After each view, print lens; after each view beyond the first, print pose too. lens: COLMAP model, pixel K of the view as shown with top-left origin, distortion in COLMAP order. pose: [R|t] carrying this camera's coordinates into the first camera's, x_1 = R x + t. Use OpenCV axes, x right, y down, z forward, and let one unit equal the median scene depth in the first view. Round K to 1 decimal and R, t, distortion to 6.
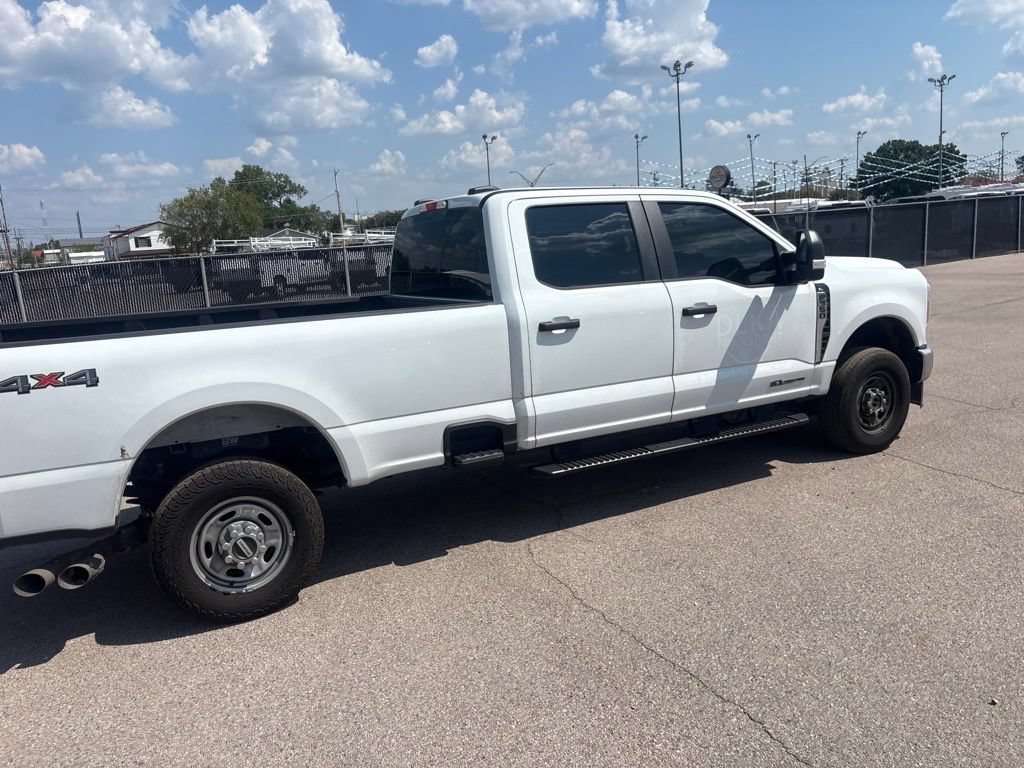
lens RADIAL K [[781.9, 0, 503.0], [0, 781.9, 387.7], [0, 0, 1]] dist [0.041867, -0.040690]
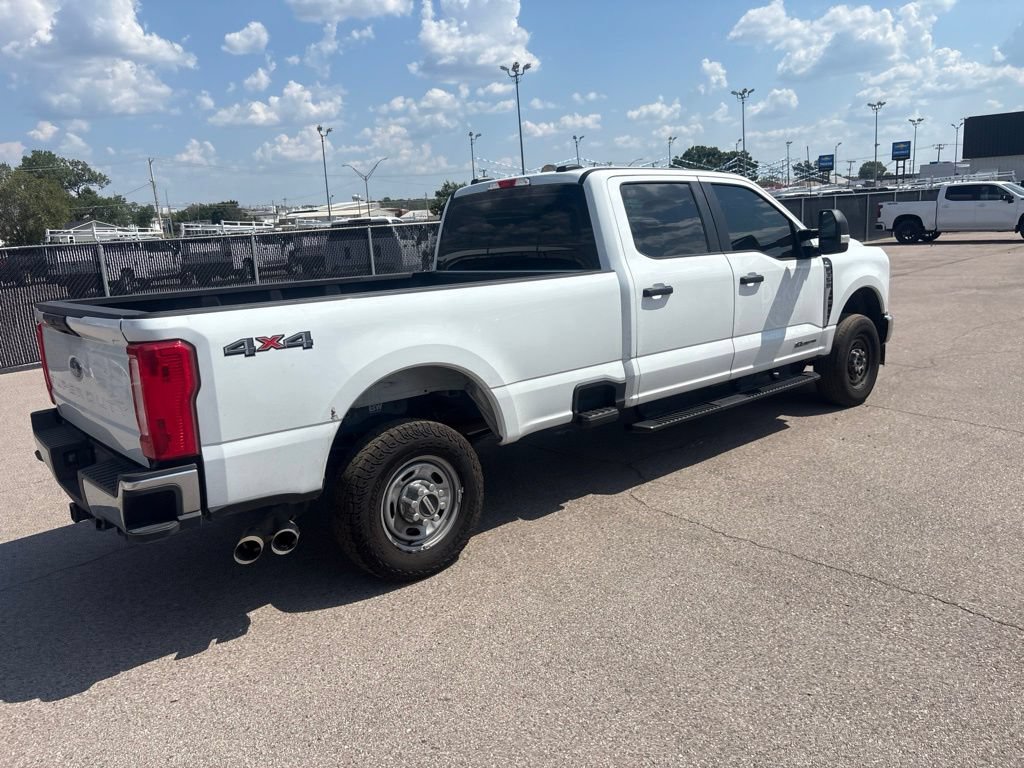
lens RADIAL K [[781.9, 0, 504.5], [0, 781.9, 374.1], [0, 0, 1]] dist [0.041867, -0.040690]
pose [[0.975368, -0.033403, 0.218039, -0.338792], [0.036013, 0.999319, -0.008004, 0.032678], [-0.217623, 0.015659, 0.975907, -0.021904]]
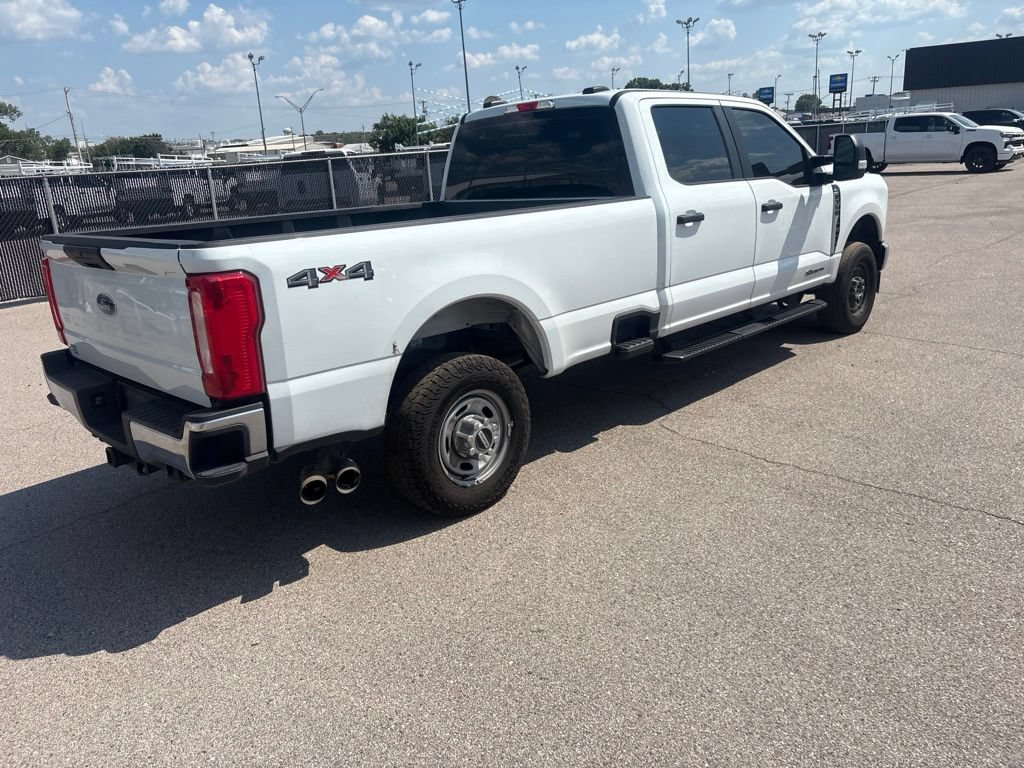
lens RADIAL K [[781.9, 0, 504.7], [0, 781.9, 372.0], [0, 0, 1]] dist [0.041867, -0.040690]
pose [[0.955757, -0.072117, 0.285179, -0.439407], [0.053911, 0.996005, 0.071193, 0.035104], [-0.289173, -0.052669, 0.955827, 0.025318]]
